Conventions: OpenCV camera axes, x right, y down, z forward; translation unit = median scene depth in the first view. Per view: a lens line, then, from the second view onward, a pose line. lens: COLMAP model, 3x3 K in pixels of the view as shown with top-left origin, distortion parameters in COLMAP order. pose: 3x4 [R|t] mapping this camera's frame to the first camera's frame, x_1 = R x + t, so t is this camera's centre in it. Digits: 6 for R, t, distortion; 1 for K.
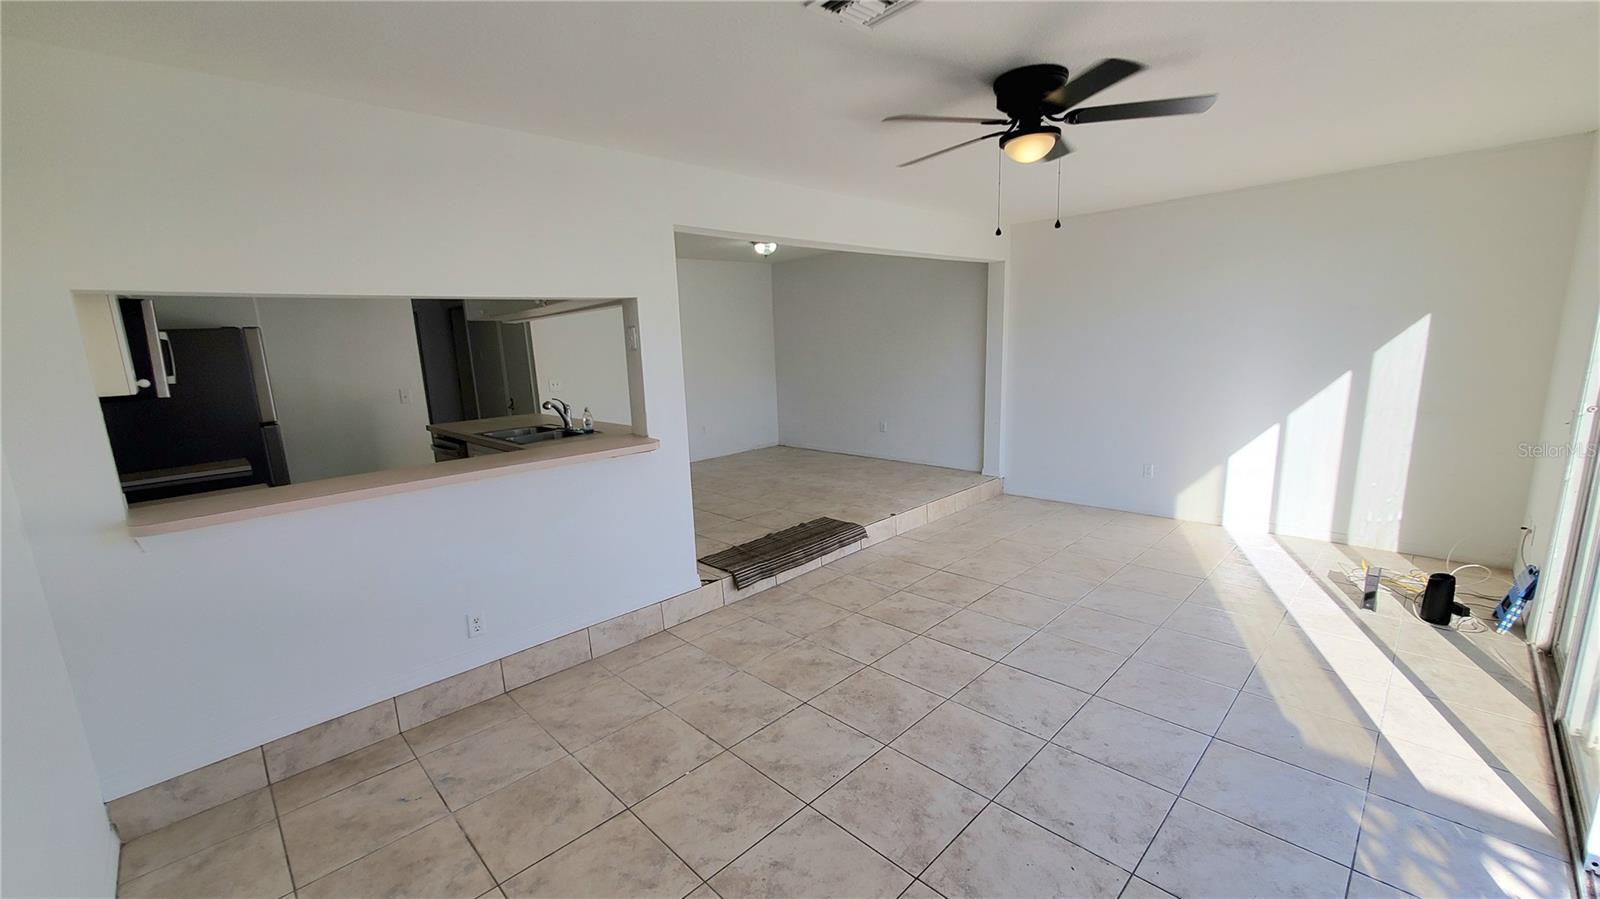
lens RADIAL K [[579.7, 0, 800.0], [0, 579.7, 449.5], [0, 0, 1]] dist [0.000276, -0.004915]
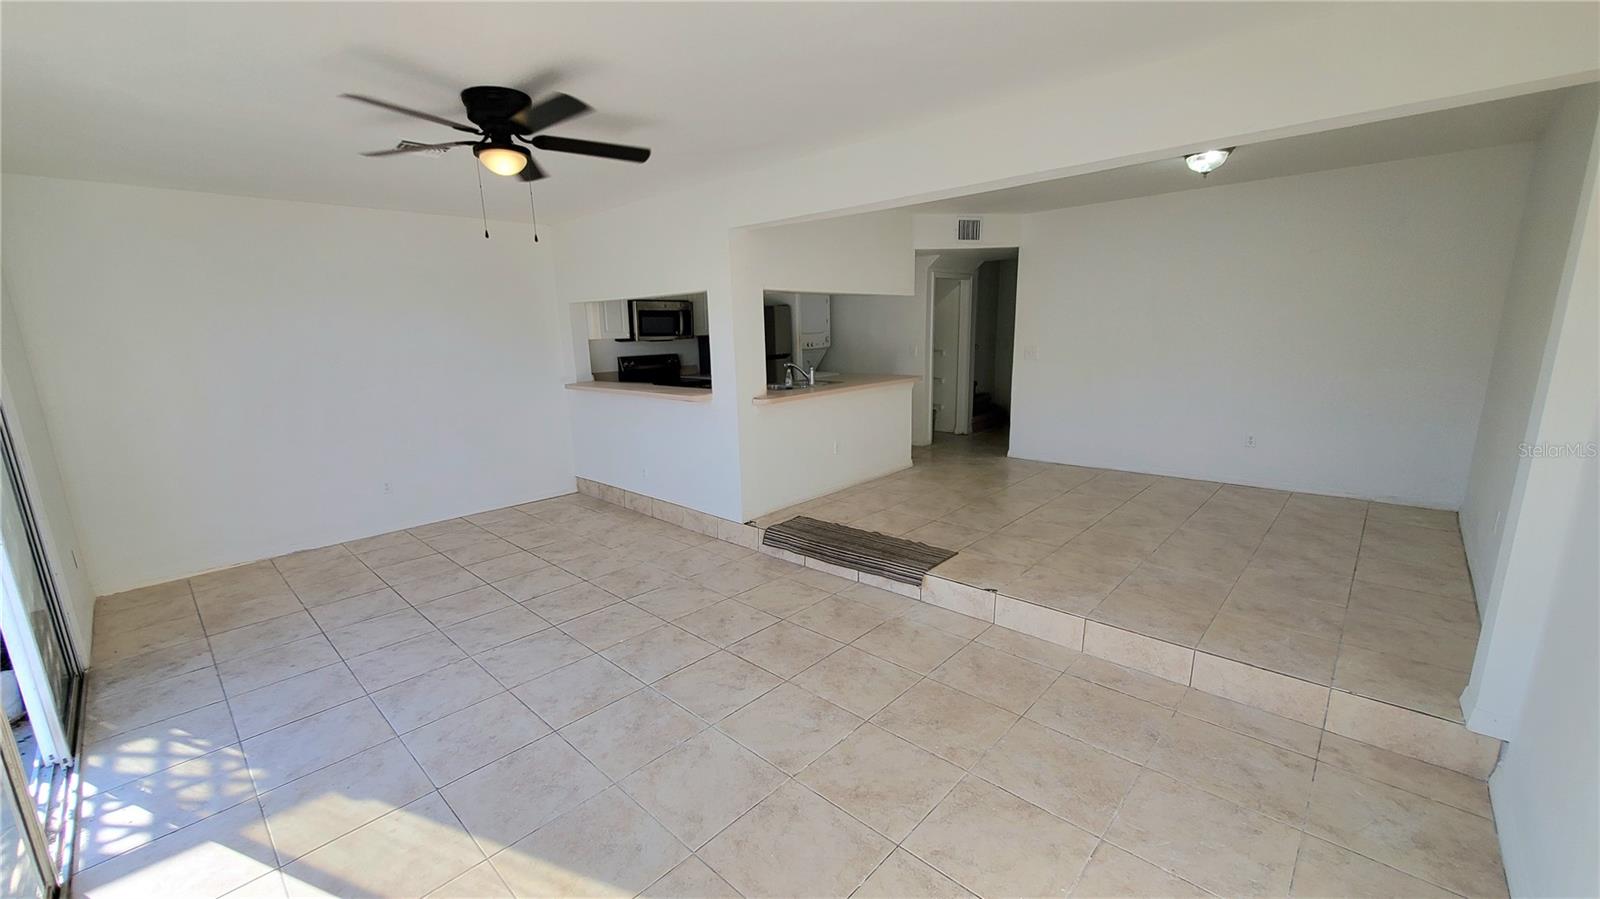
lens RADIAL K [[629.6, 0, 800.0], [0, 629.6, 449.5], [0, 0, 1]] dist [-0.001616, 0.000035]
pose [[0.092186, 0.232622, -0.968188, 1.288673], [-0.161077, 0.963006, 0.216040, -0.259462], [0.982627, 0.136037, 0.126246, 1.101402]]
